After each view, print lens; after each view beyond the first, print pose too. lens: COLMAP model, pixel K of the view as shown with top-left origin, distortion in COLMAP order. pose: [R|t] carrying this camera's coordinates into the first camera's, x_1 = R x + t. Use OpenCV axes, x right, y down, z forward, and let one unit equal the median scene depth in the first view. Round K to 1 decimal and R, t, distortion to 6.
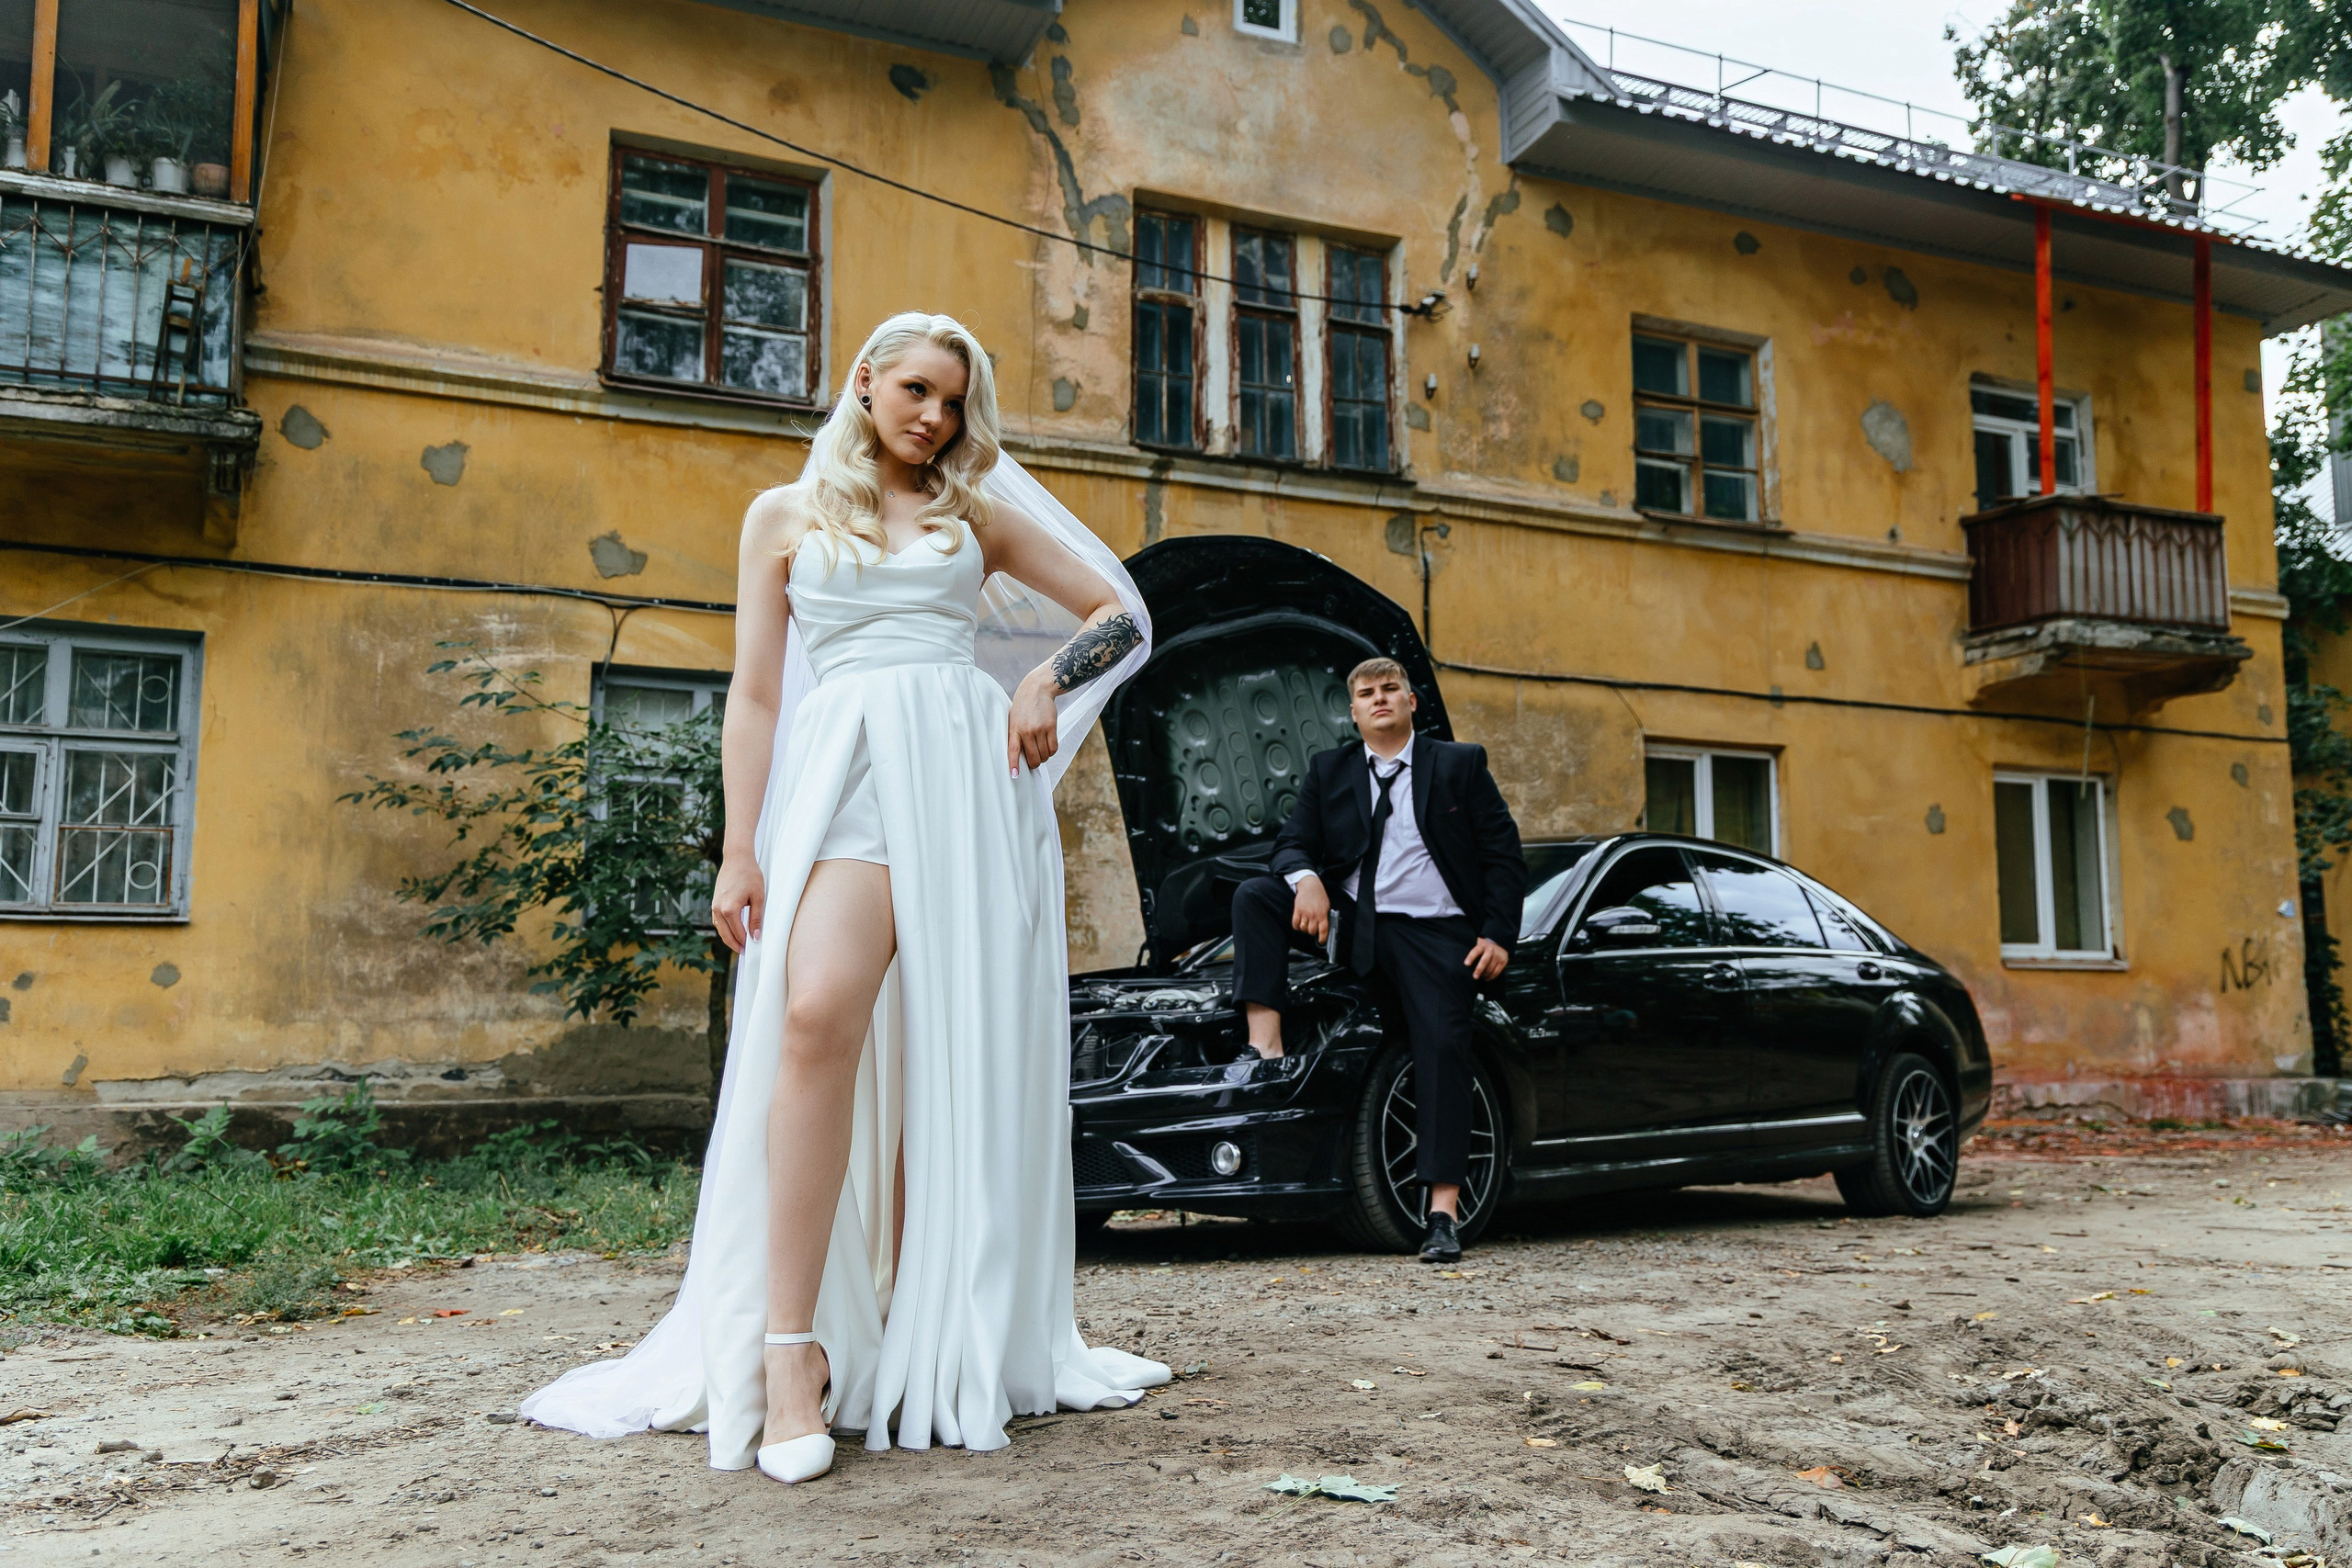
lens RADIAL K [[2030.4, 0, 1150.4], [0, 2030.4, 756.7], [0, 0, 1]] dist [0.025319, -0.022070]
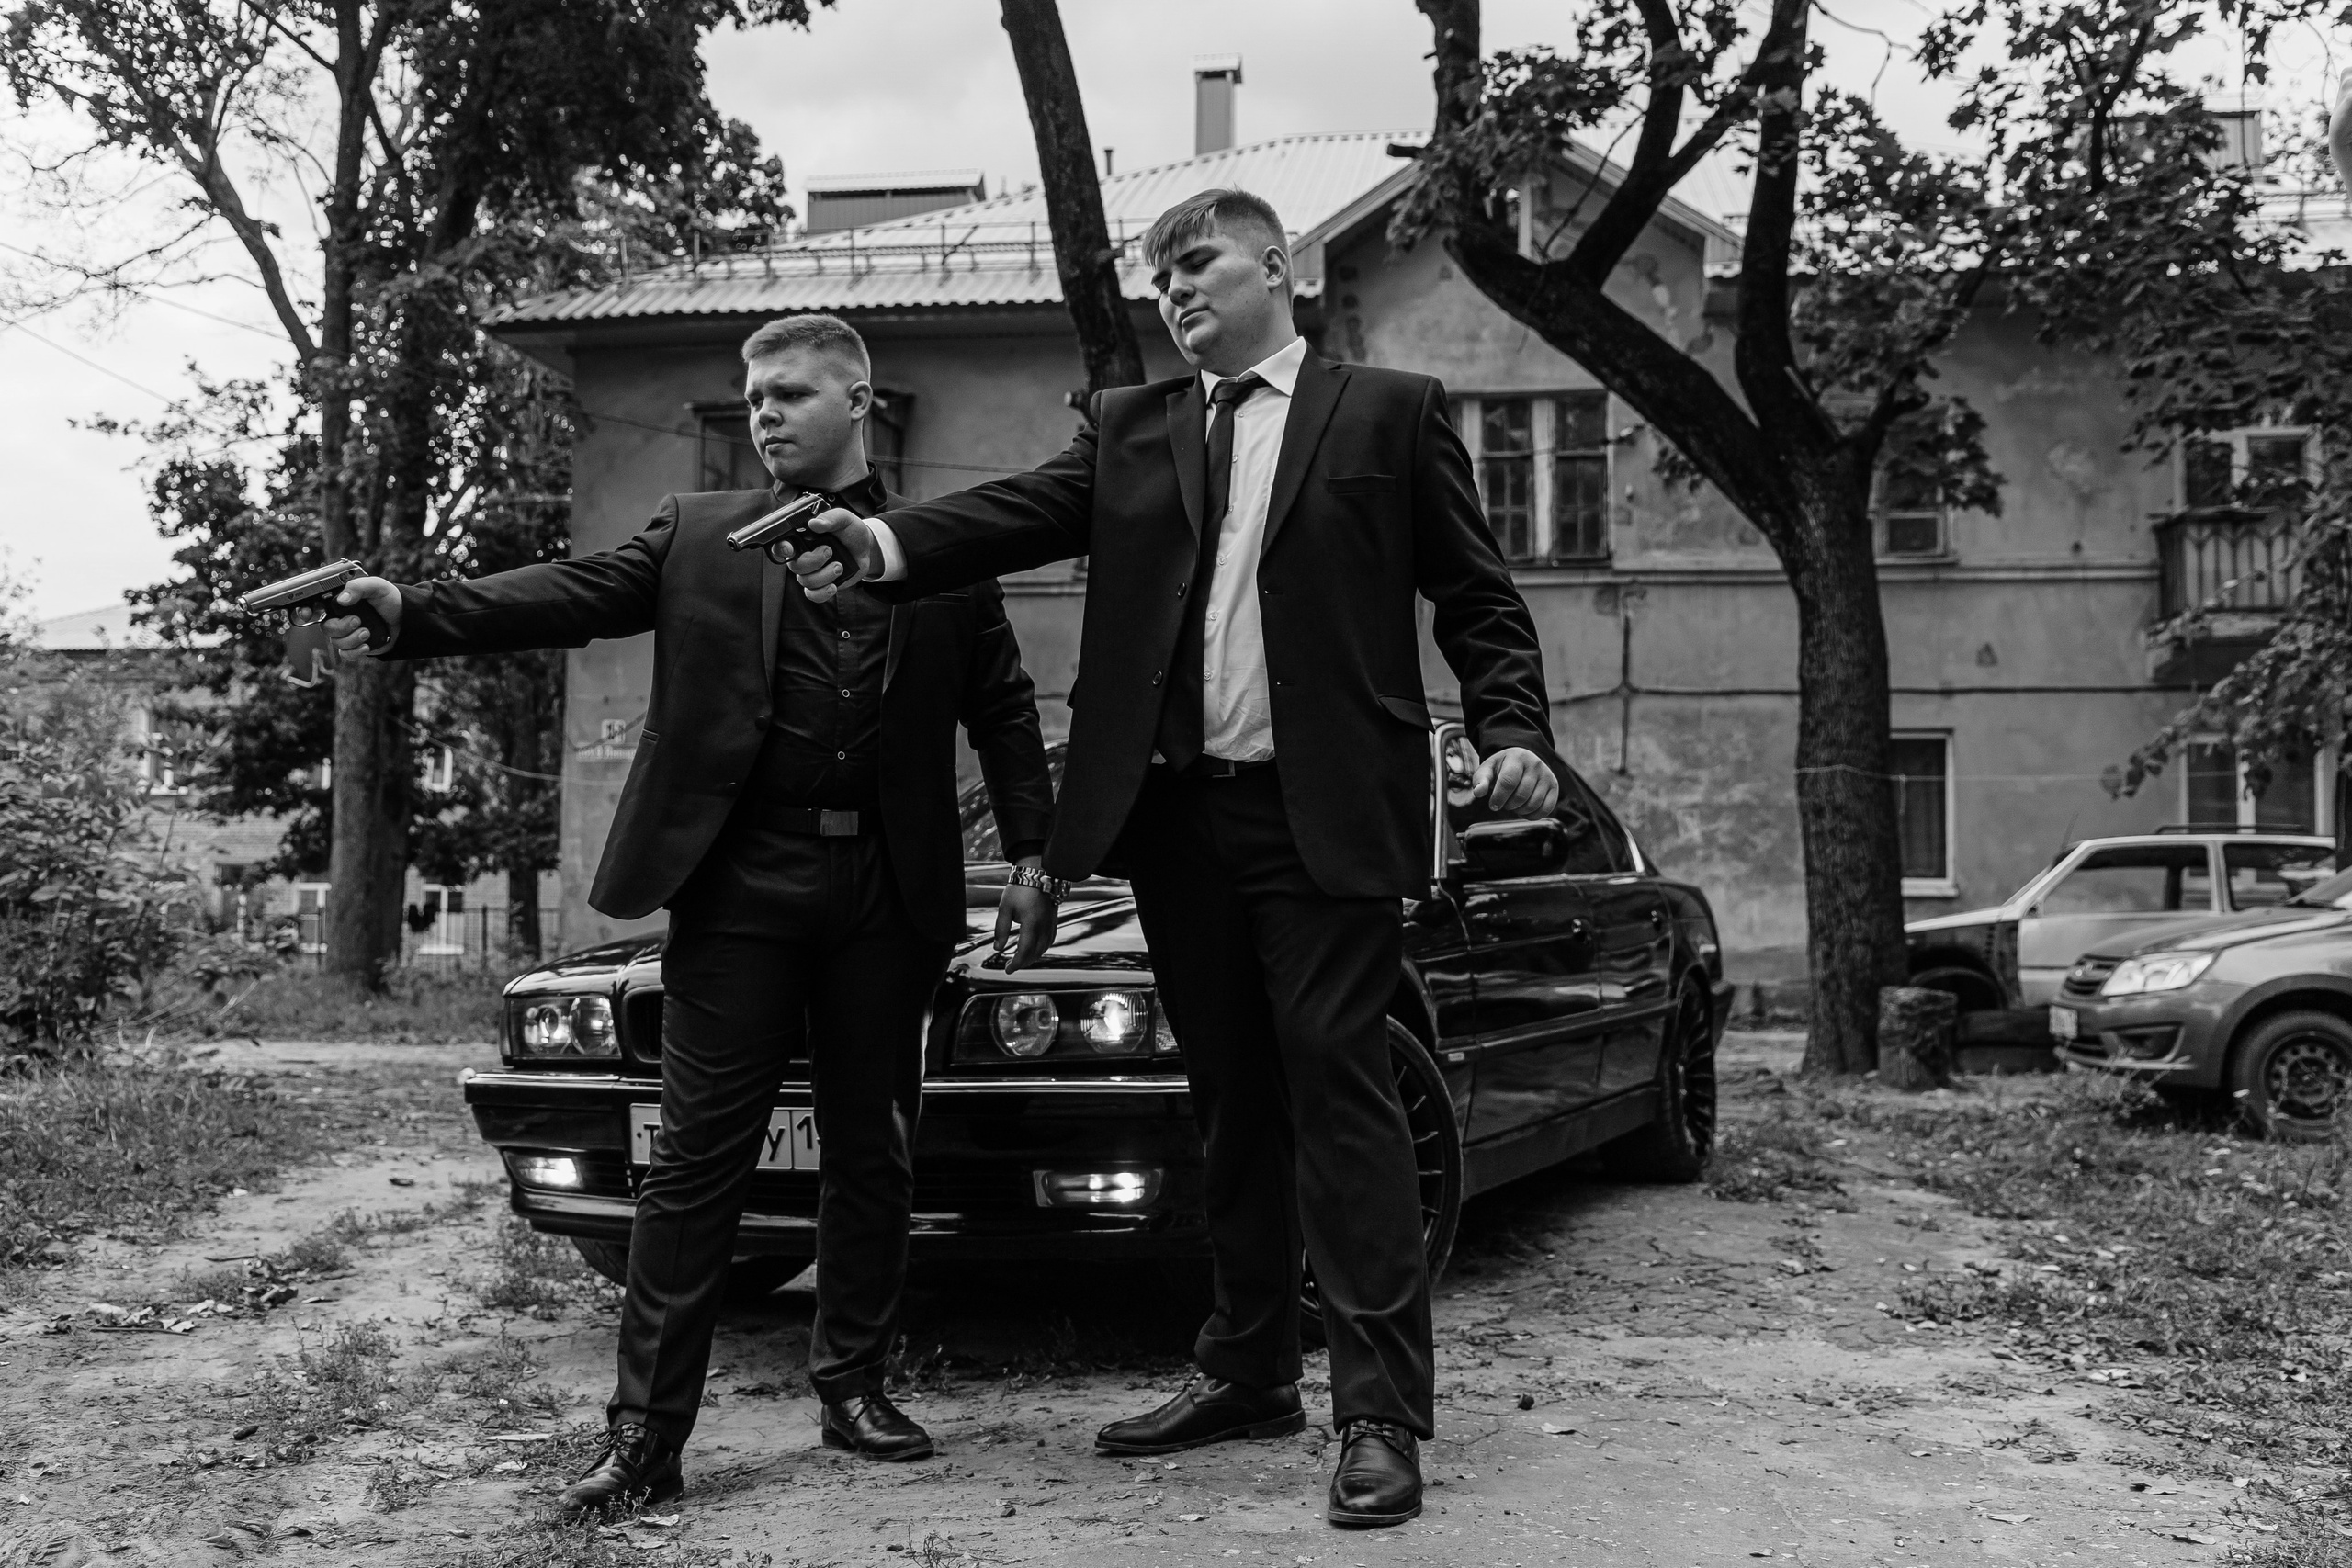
lens RADIAL K [[2279.0, 0, 1161.8], [0, 2279.0, 774.4], [0, 0, 1]] dist [0.026808, 0.000000]
pose [[0.840346, -0.027591, -0.541347, 0.757746], [0.066429, 0.996418, 0.052334, -0.095752], [0.537964, -0.079940, 0.839169, -0.560302]]
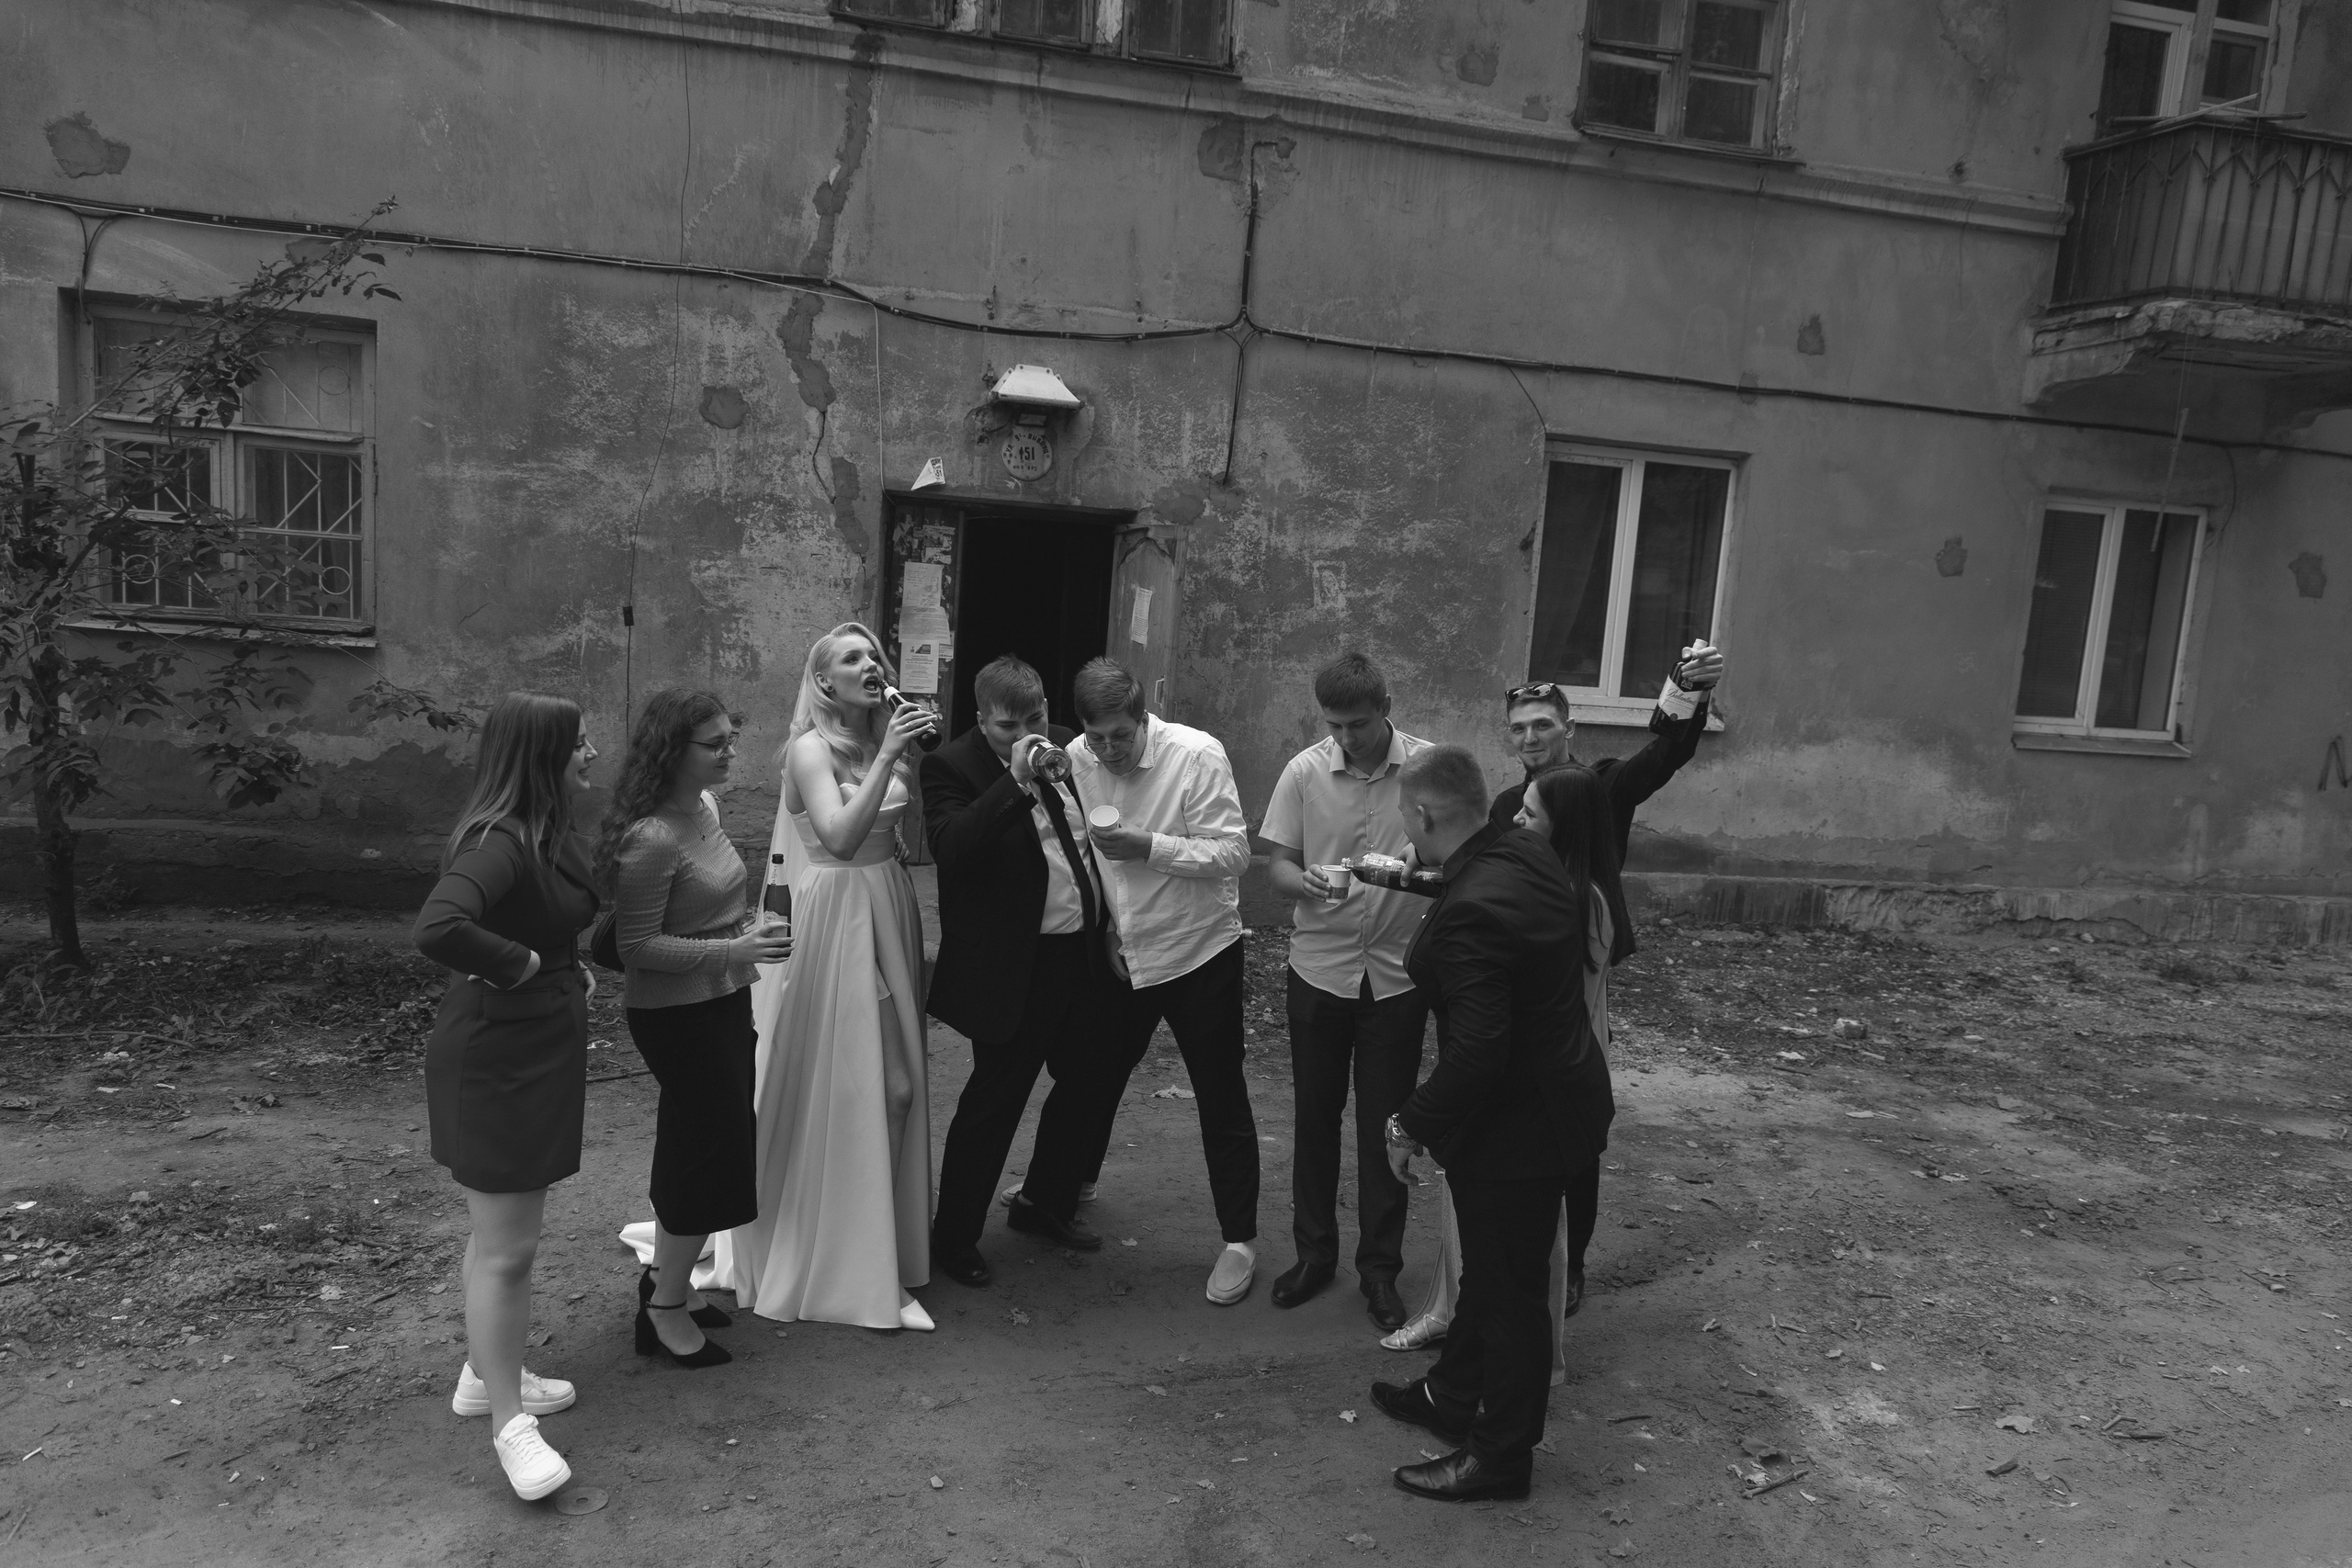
lens RADIAL K [[1591.6, 0, 1177.7], [0, 1591.6, 780.3], [0, 0, 1]] dist [0.016487, -0.006603]
pose [[0.978678, 0.090518, -0.184380, 0.247514], [-0.042736, 0.967751, 0.248259, -0.029778], [0.200906, -0.235086, 0.950985, 0.383148]]
